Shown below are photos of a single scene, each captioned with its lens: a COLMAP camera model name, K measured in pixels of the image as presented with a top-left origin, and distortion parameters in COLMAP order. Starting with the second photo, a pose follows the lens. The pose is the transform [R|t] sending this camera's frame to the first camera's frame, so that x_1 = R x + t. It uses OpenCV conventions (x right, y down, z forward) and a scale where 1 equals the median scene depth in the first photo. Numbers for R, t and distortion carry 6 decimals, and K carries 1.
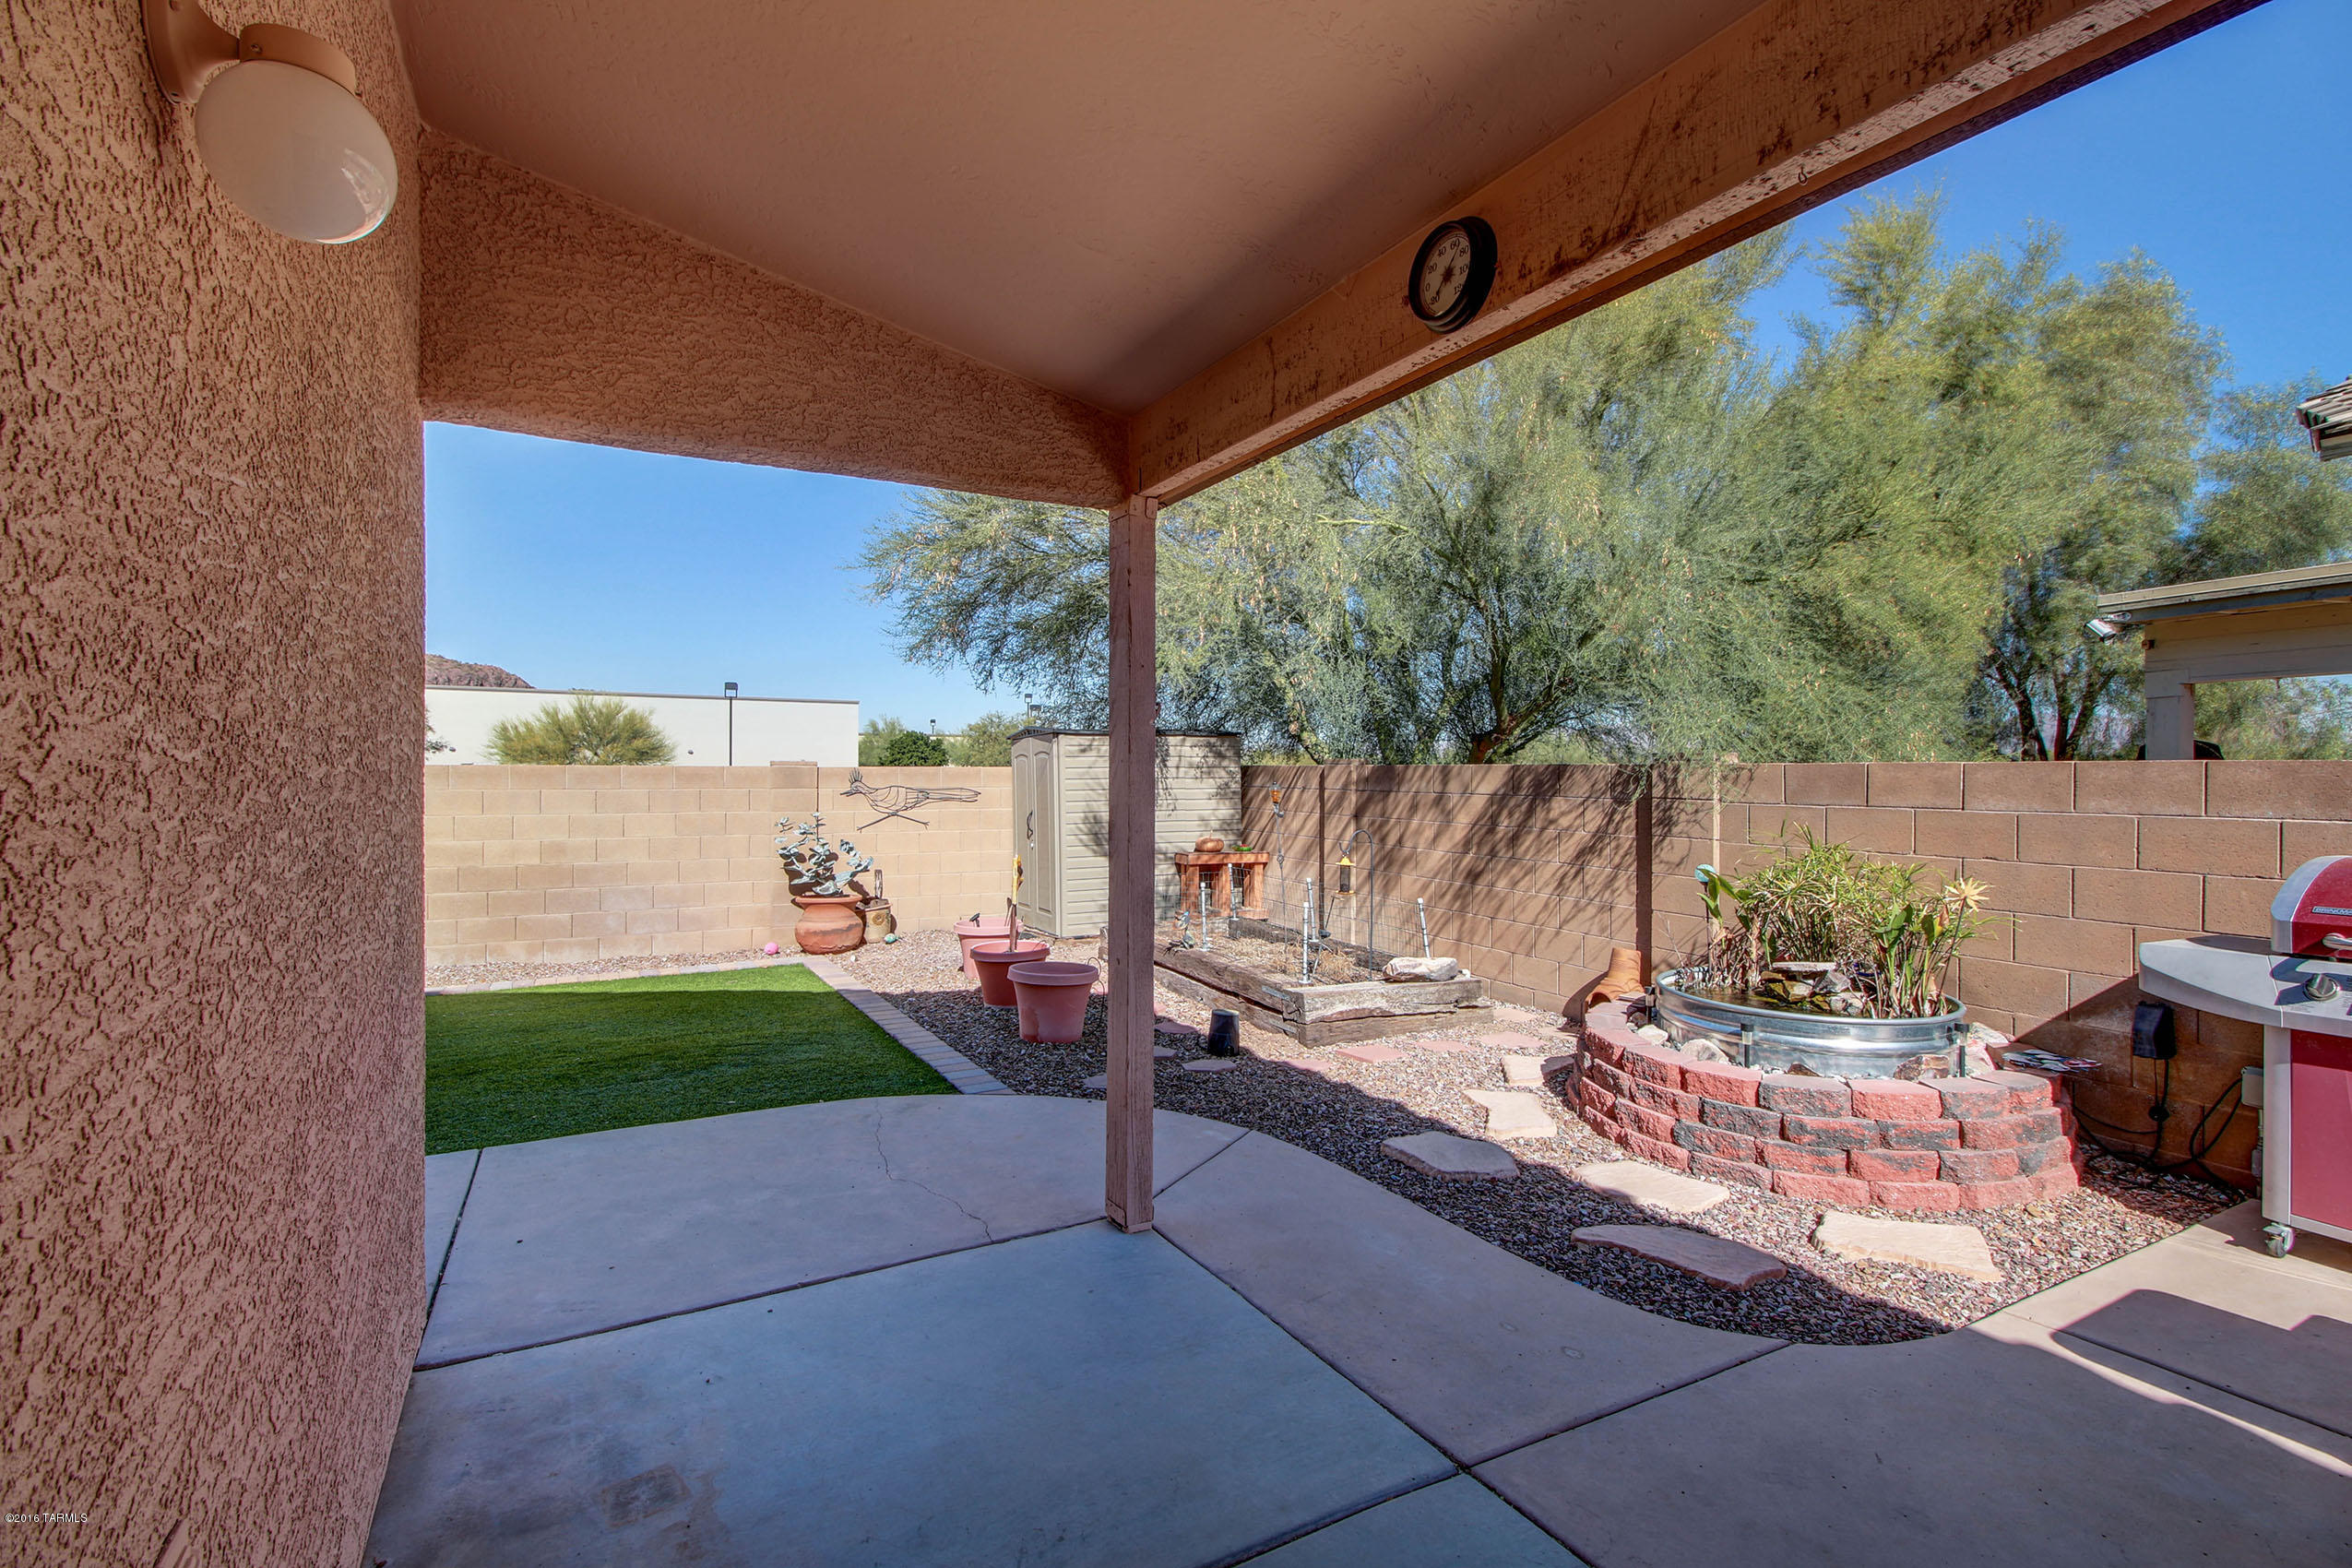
lens RADIAL K [[1073.8, 0, 1164.6], [0, 1073.8, 786.6], [0, 0, 1]] dist [0.022103, -0.012105]
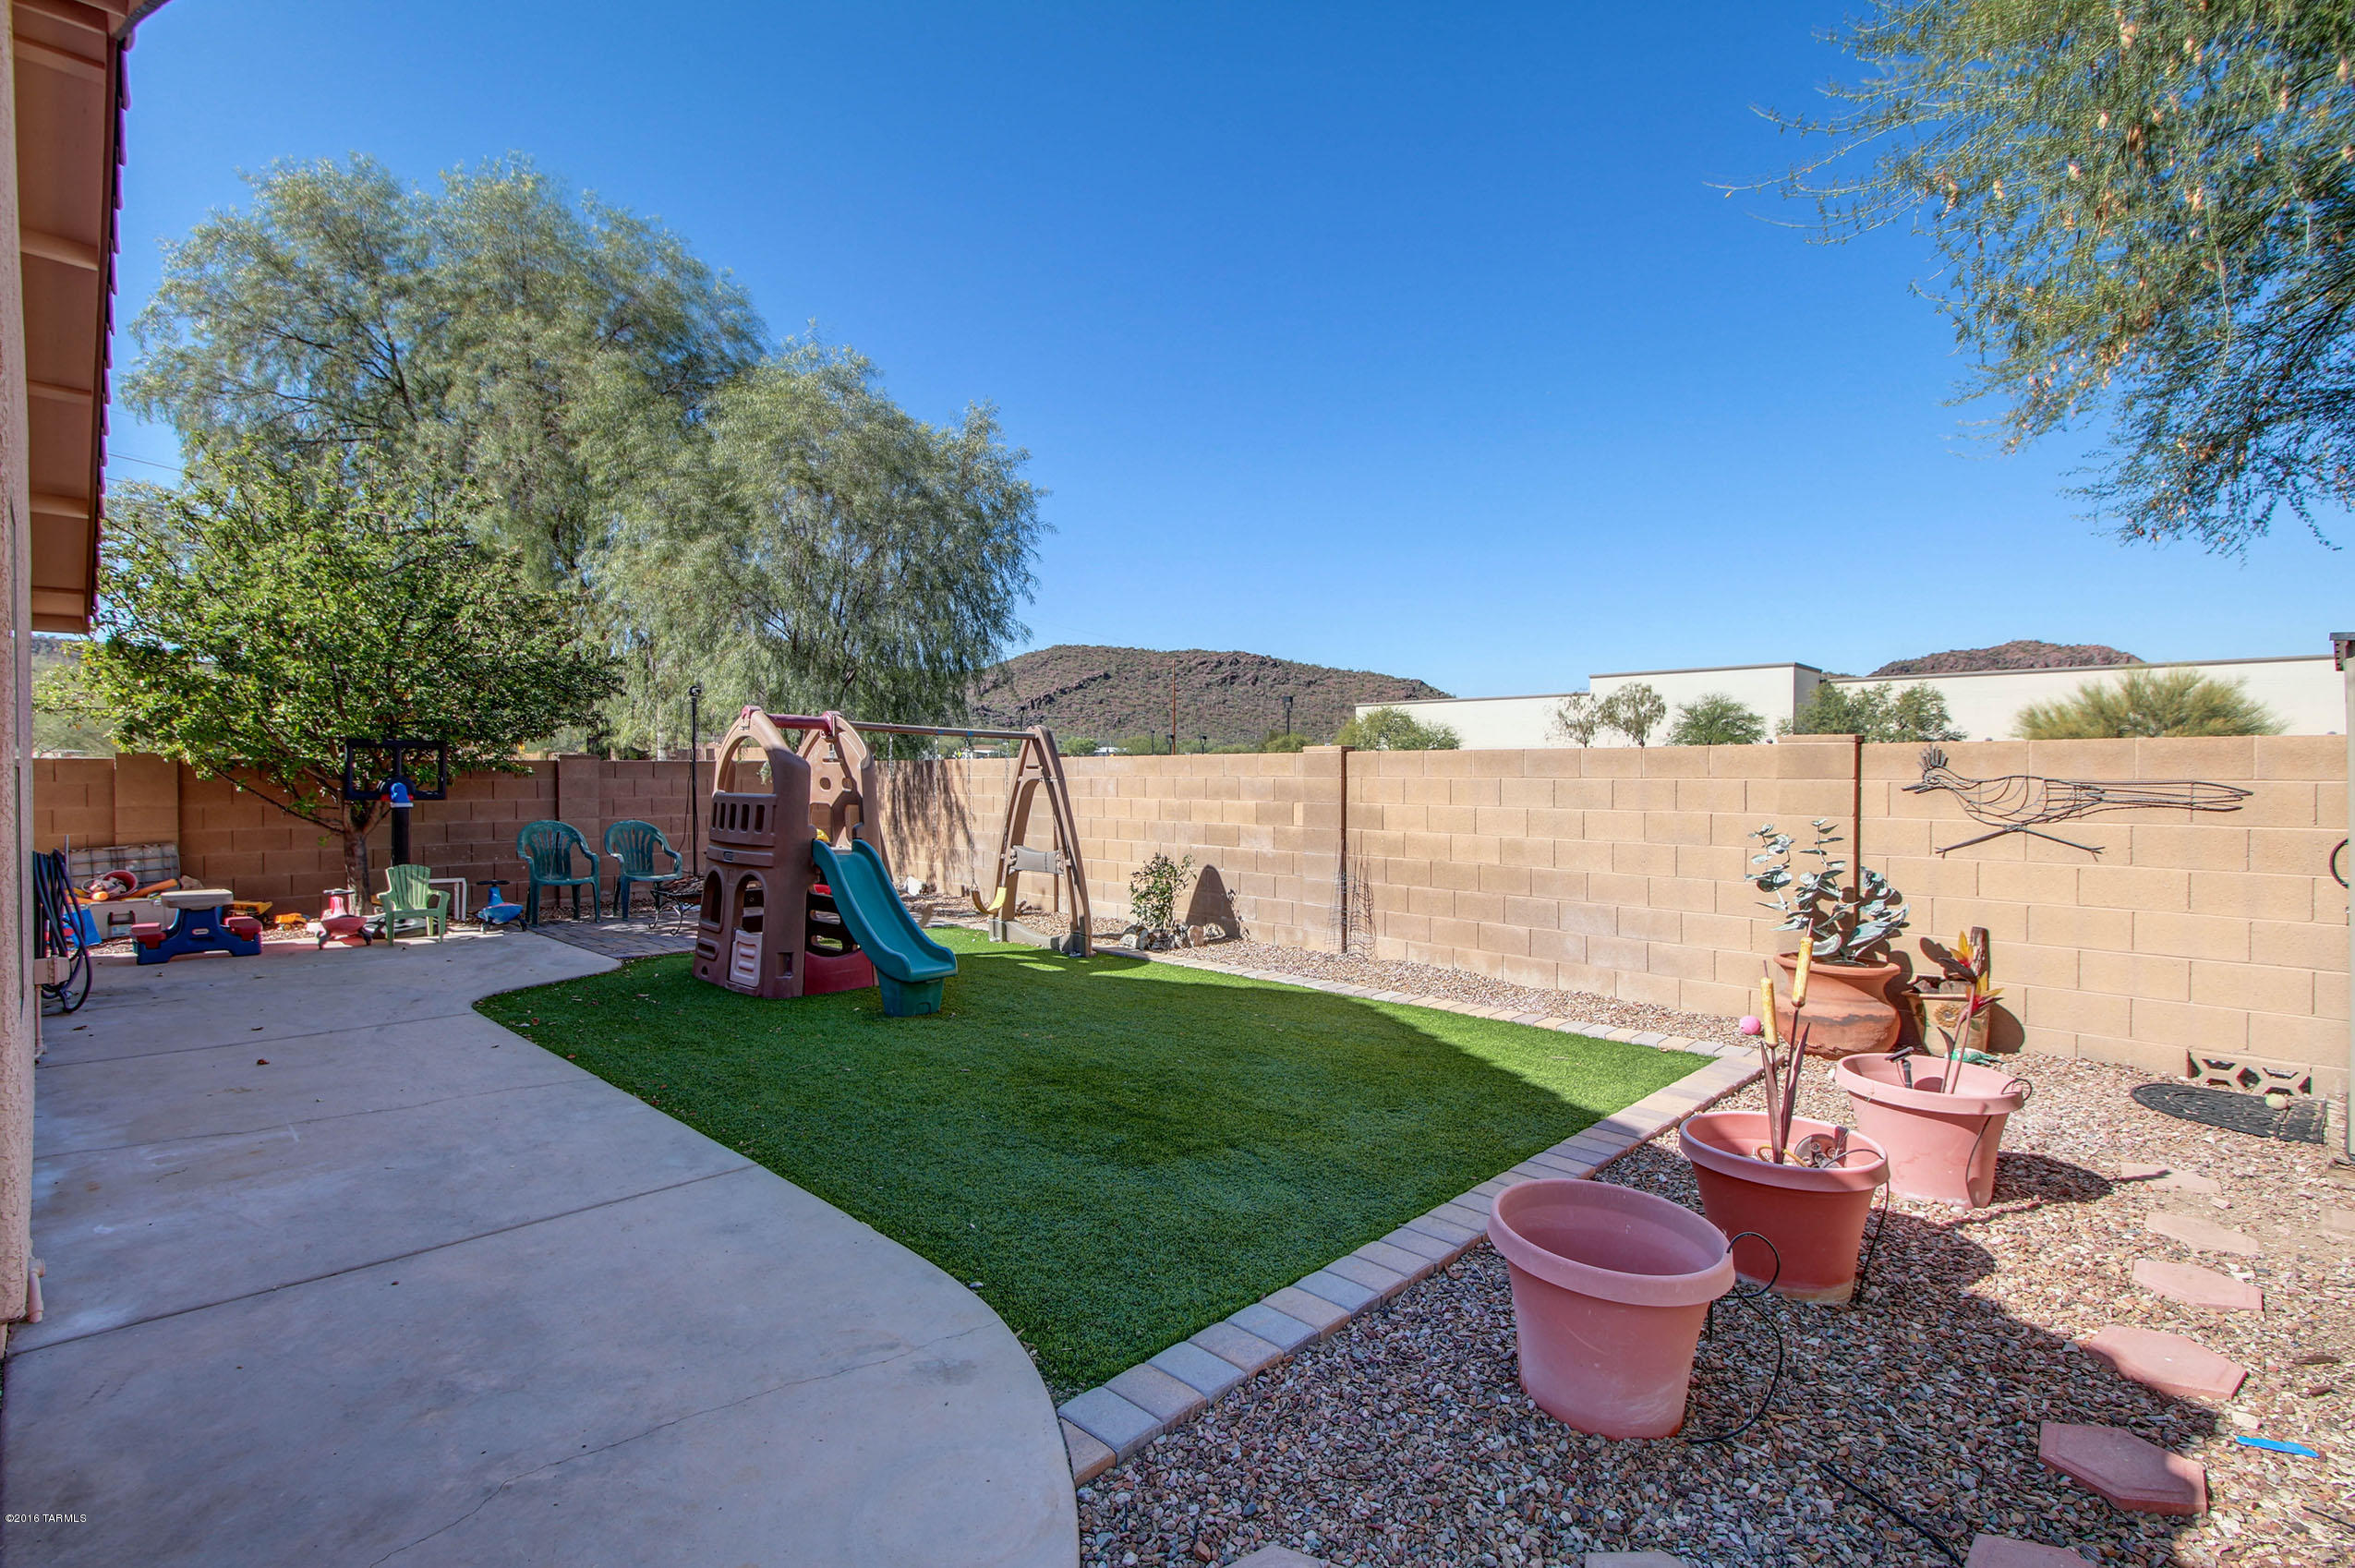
lens RADIAL K [[1075.1, 0, 1172.6], [0, 1075.1, 775.0], [0, 0, 1]] dist [0.022103, -0.012105]
pose [[0.301778, 0.003602, -0.953371, 0.141300], [-0.007828, 0.999969, 0.001300, 0.001413], [0.953346, 0.007071, 0.301797, 0.442931]]
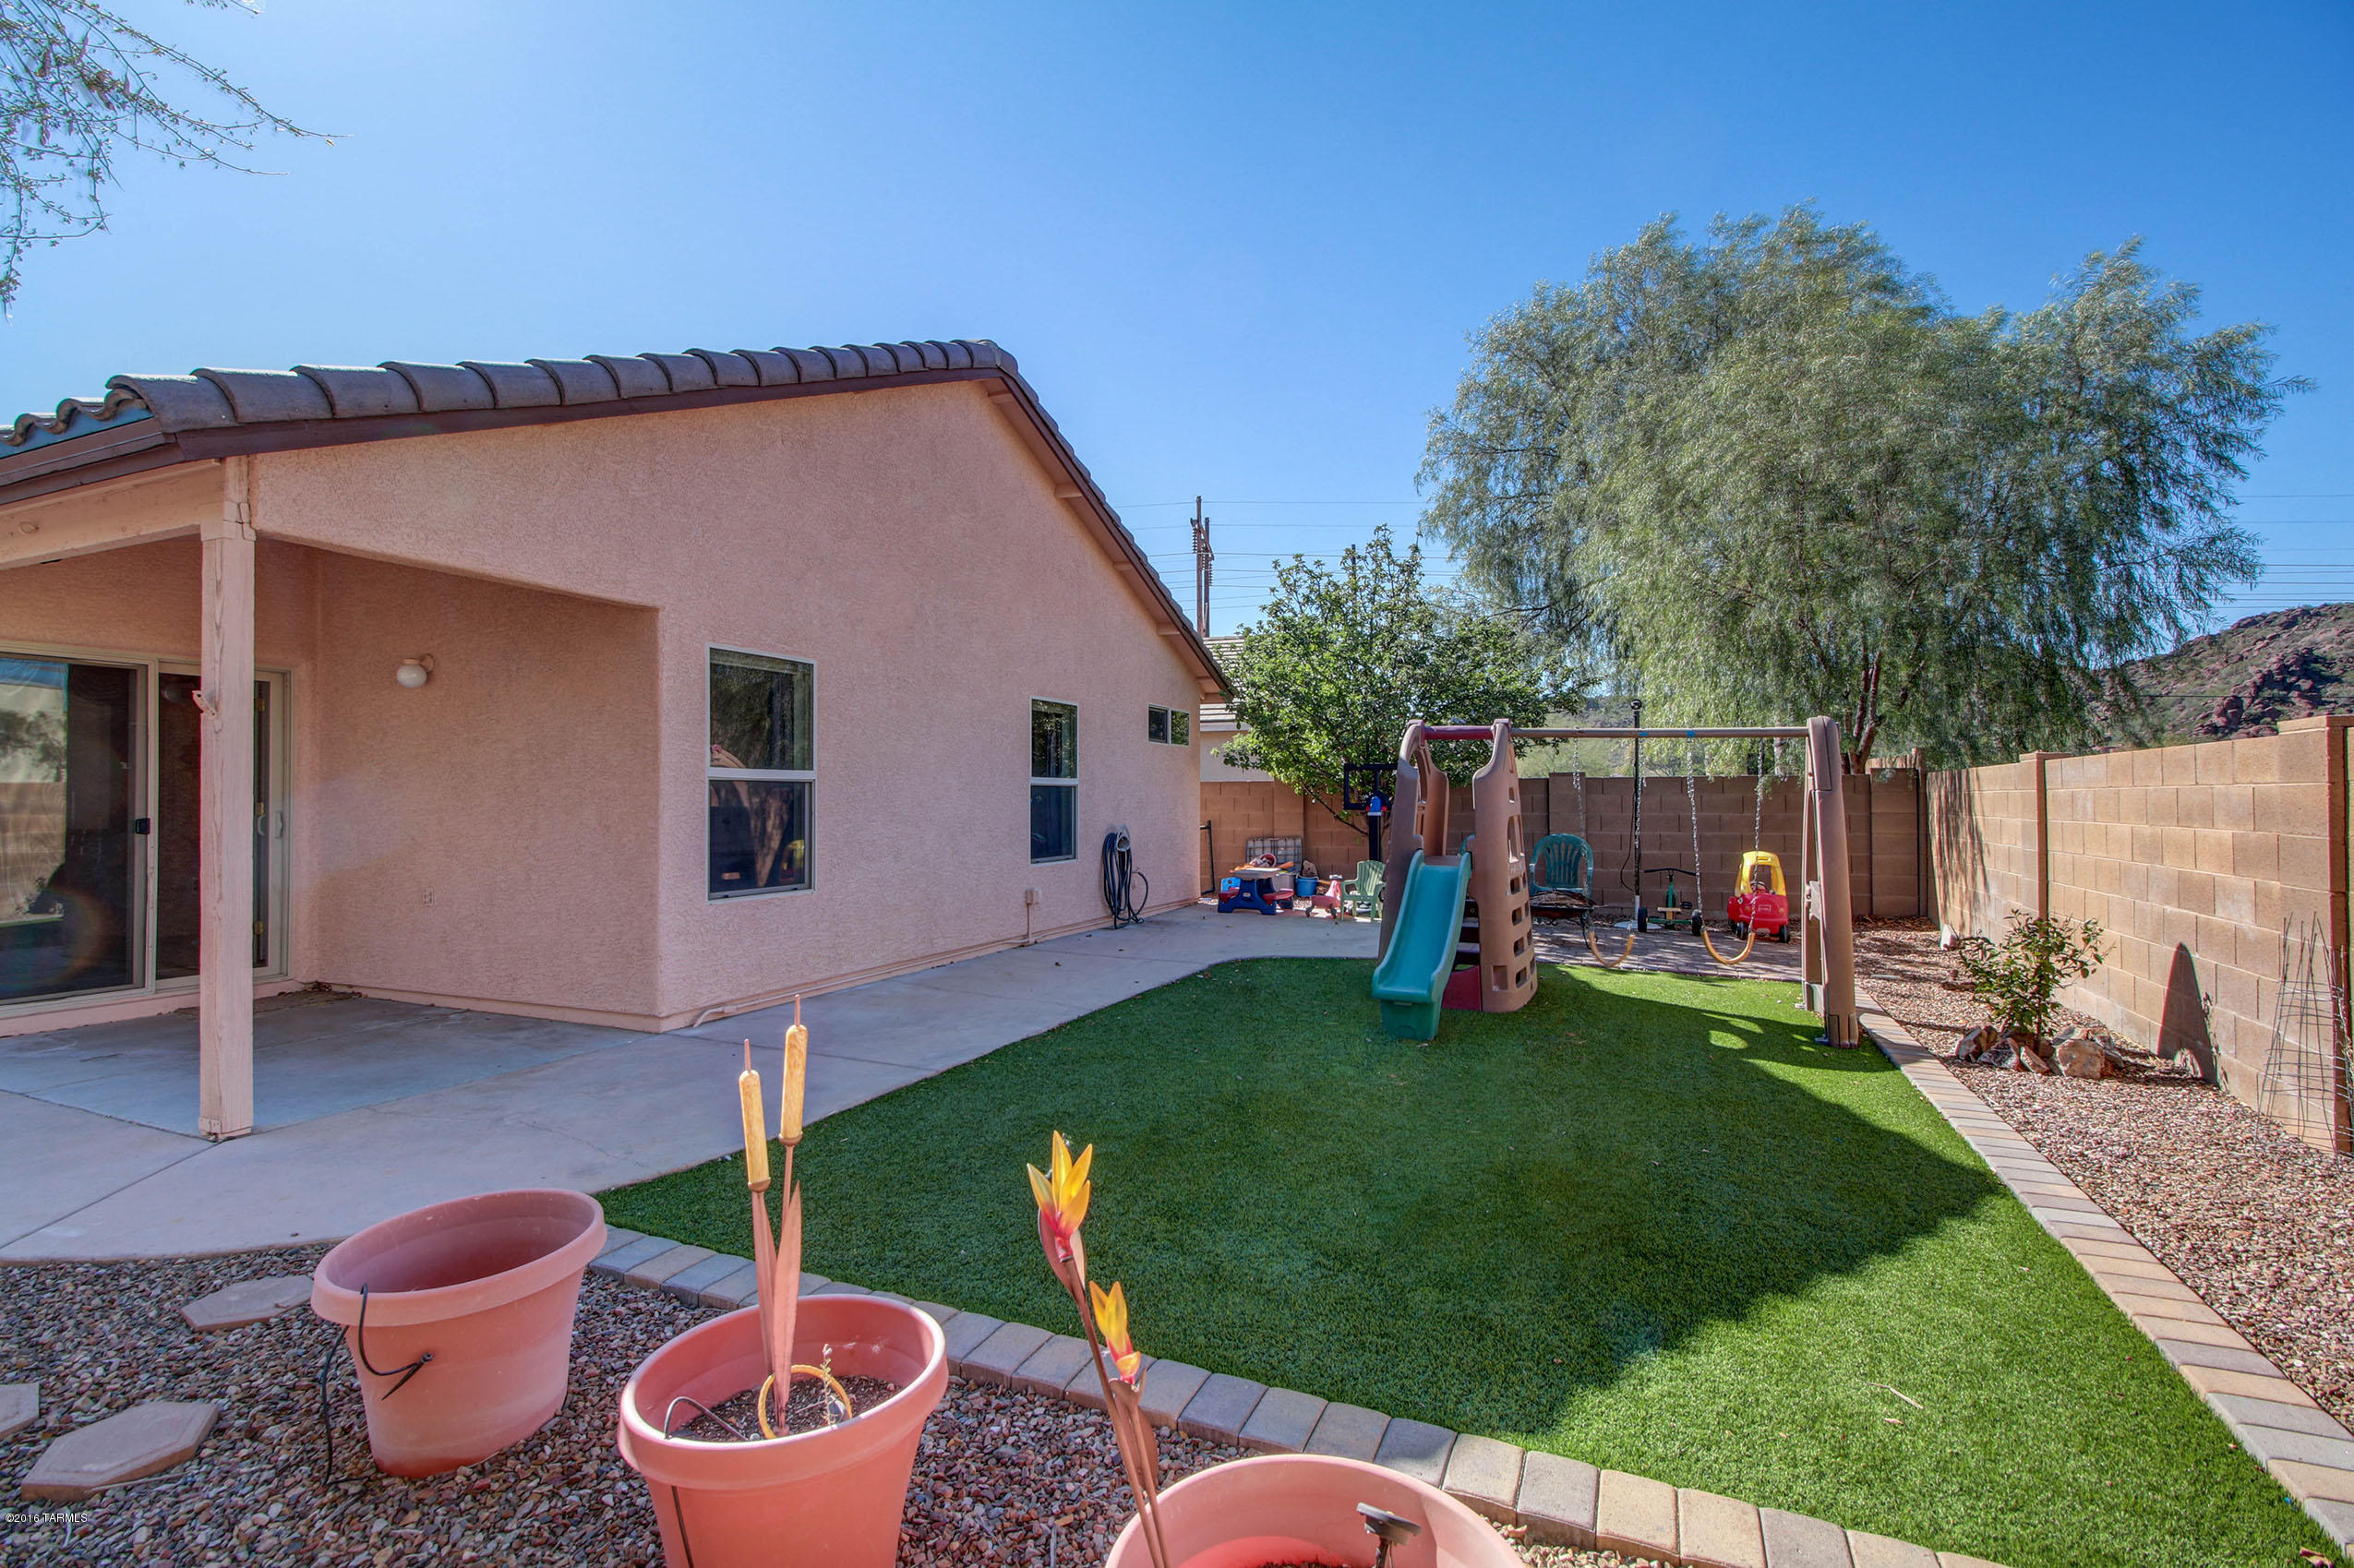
lens RADIAL K [[1074.6, 0, 1192.3], [0, 1074.6, 783.8], [0, 0, 1]] dist [0.022103, -0.012105]
pose [[-0.793586, -0.005693, -0.608432, -0.047265], [-0.001908, 0.999975, -0.006868, 0.007779], [0.608455, -0.004289, -0.793577, 0.887926]]
